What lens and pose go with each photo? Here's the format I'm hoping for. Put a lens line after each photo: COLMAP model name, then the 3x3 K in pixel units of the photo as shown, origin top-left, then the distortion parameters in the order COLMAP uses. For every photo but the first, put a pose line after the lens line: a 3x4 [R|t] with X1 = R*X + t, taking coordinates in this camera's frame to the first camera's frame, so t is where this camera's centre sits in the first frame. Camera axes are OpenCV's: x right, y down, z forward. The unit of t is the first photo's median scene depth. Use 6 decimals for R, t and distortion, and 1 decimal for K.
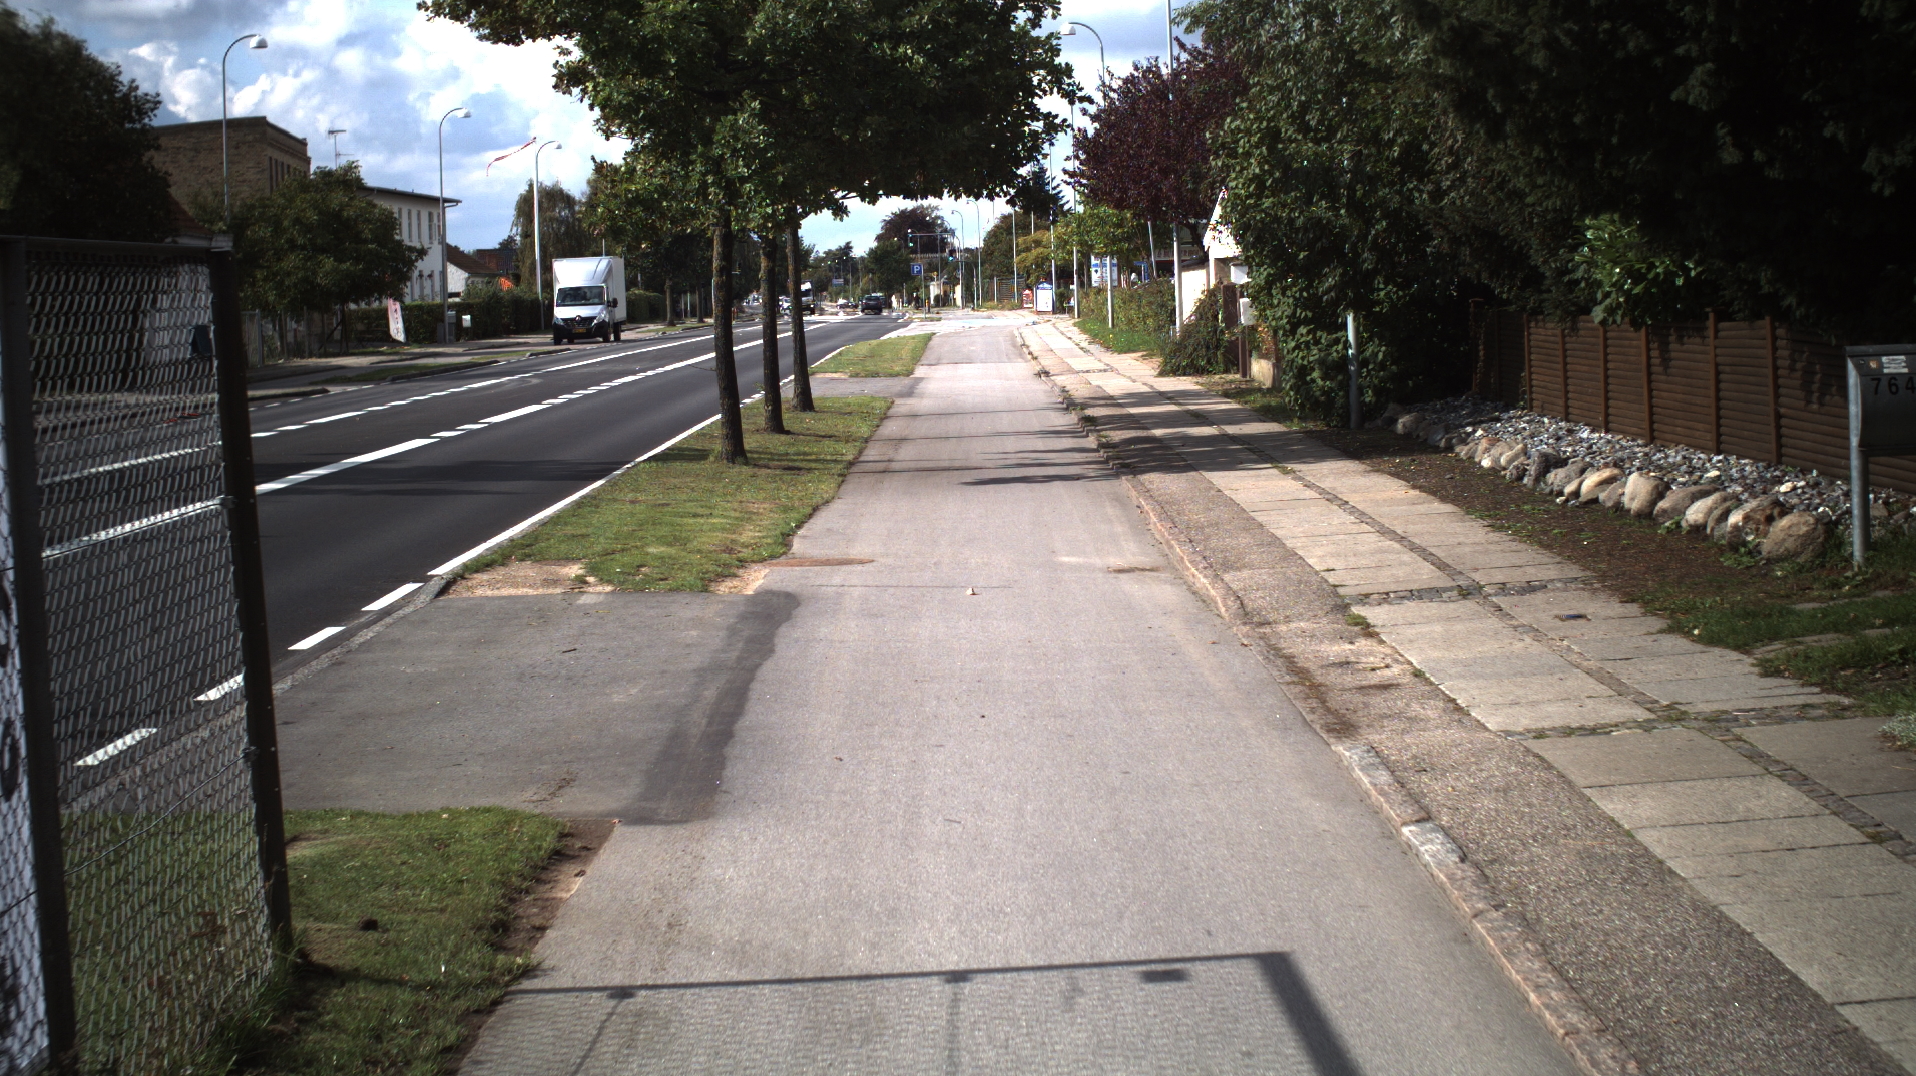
lens RADIAL K [[3376.3, 0, 958.0], [0, 3376.3, 538.0], [0, 0, 1]] dist [-0.290248, 0.230023]
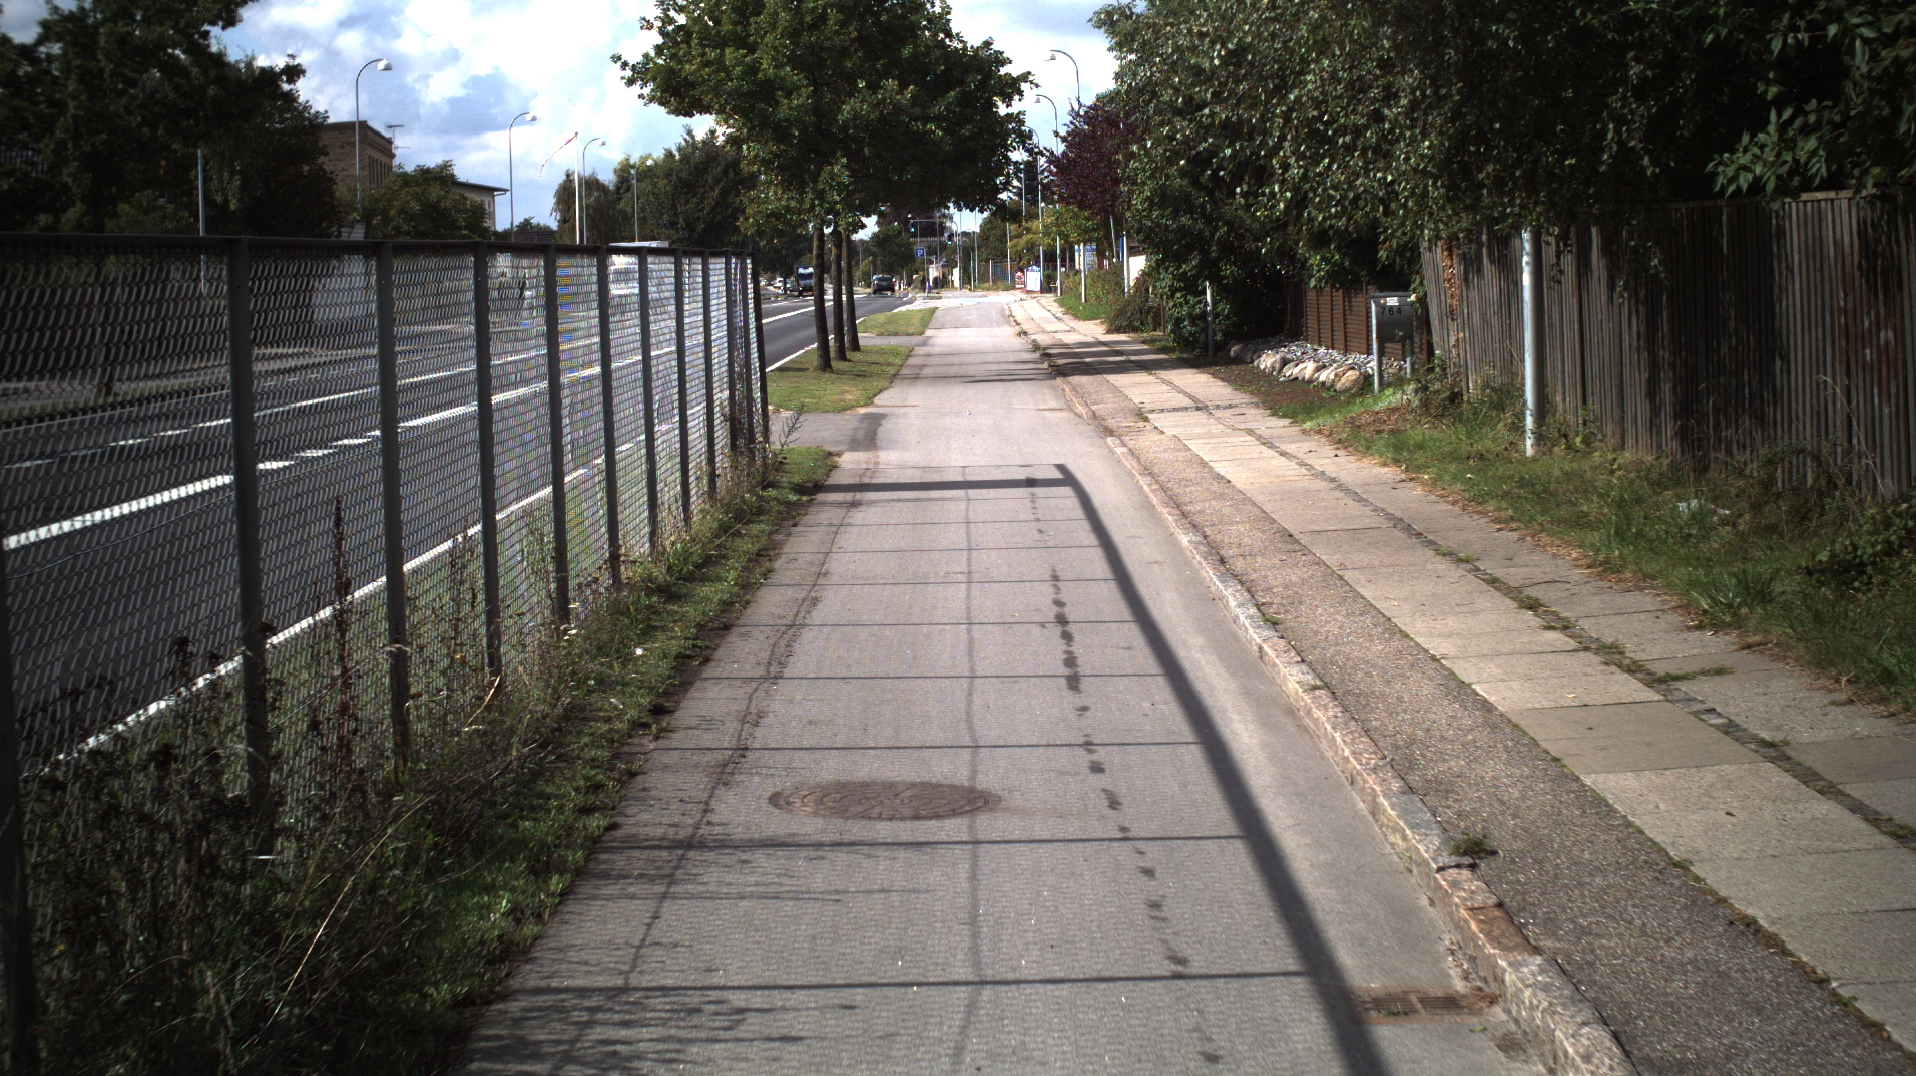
lens RADIAL K [[3376.3, 0, 958.0], [0, 3376.3, 538.0], [0, 0, 1]] dist [-0.290248, 0.230023]
pose [[0.999992, 0.003759, 0.001182, -0.002578], [-0.003765, 0.999980, 0.005046, 0.043411], [-0.001163, -0.005050, 0.999987, -0.564286]]
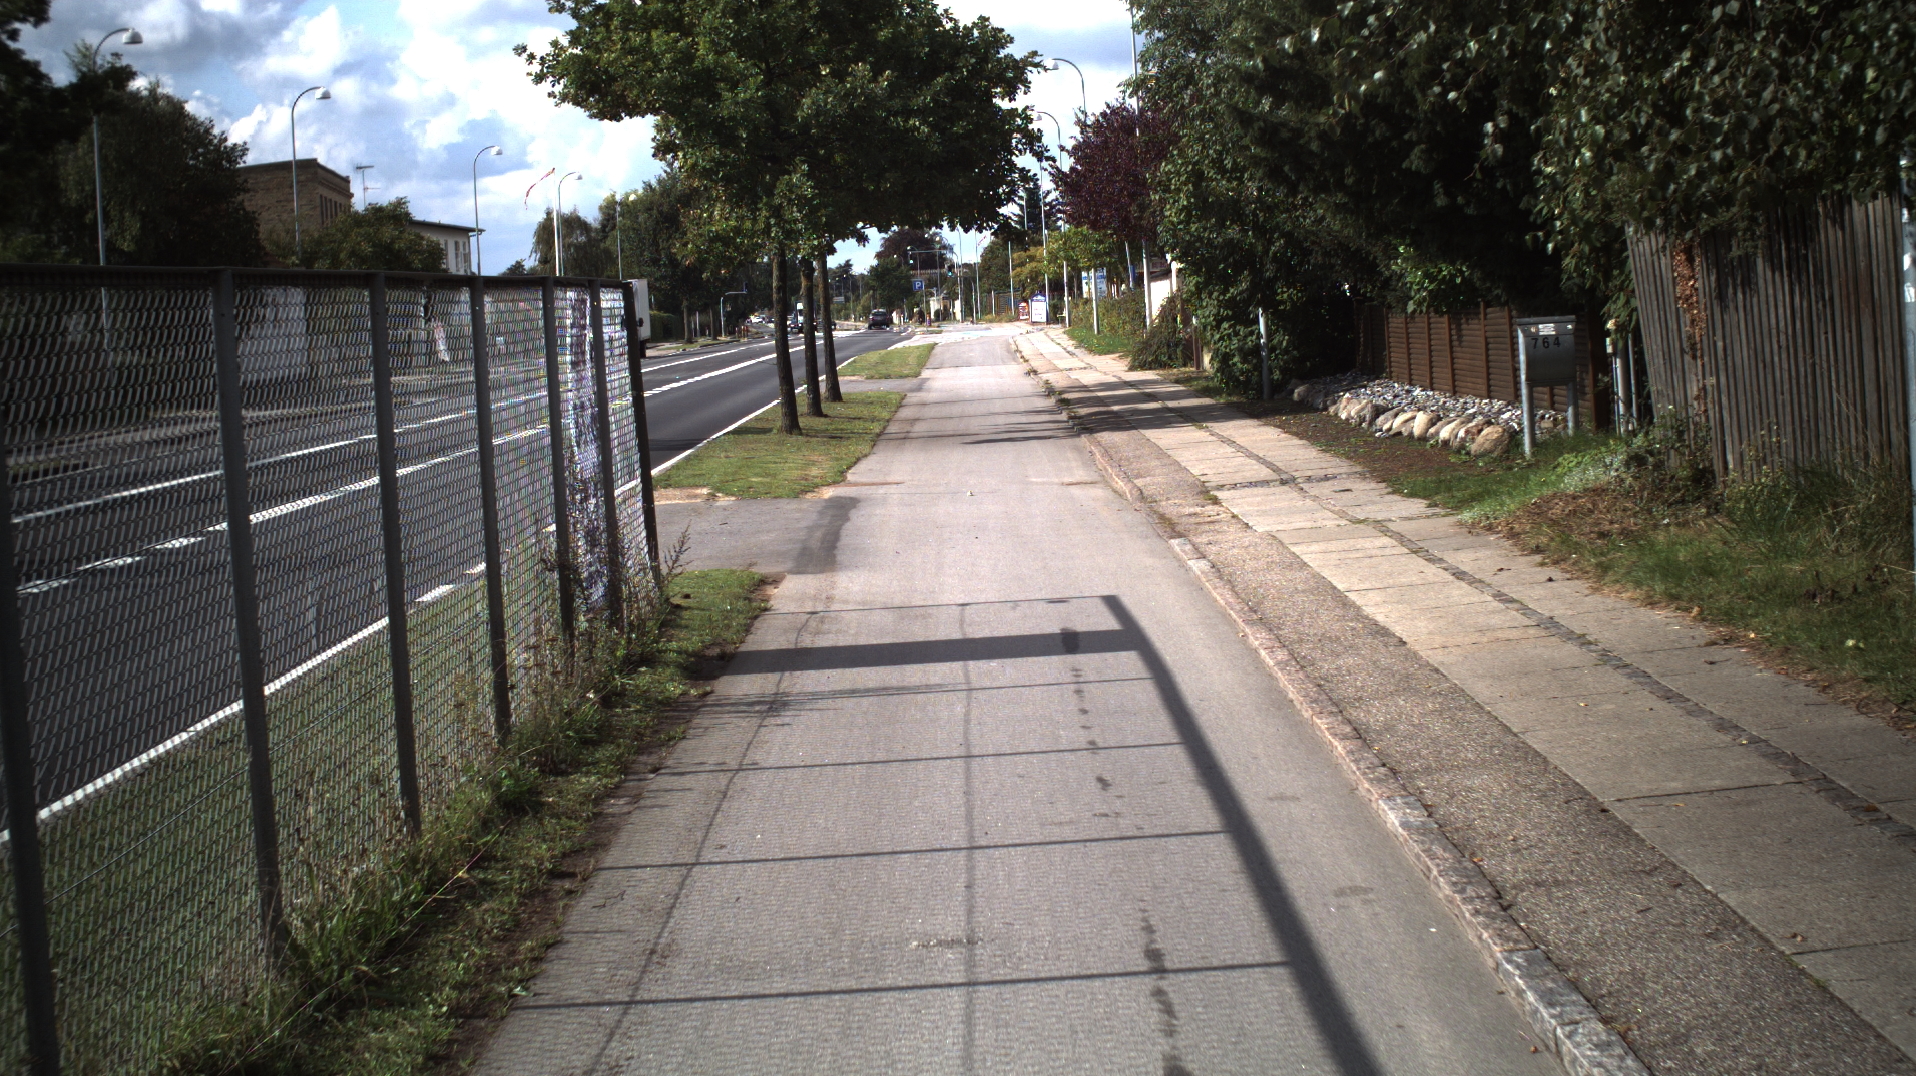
lens RADIAL K [[3376.3, 0, 958.0], [0, 3376.3, 538.0], [0, 0, 1]] dist [-0.290248, 0.230023]
pose [[0.999747, -0.022462, -0.001380, -0.000007], [0.022456, 0.999738, -0.004483, 0.022549], [0.001480, 0.004451, 0.999989, -0.282151]]
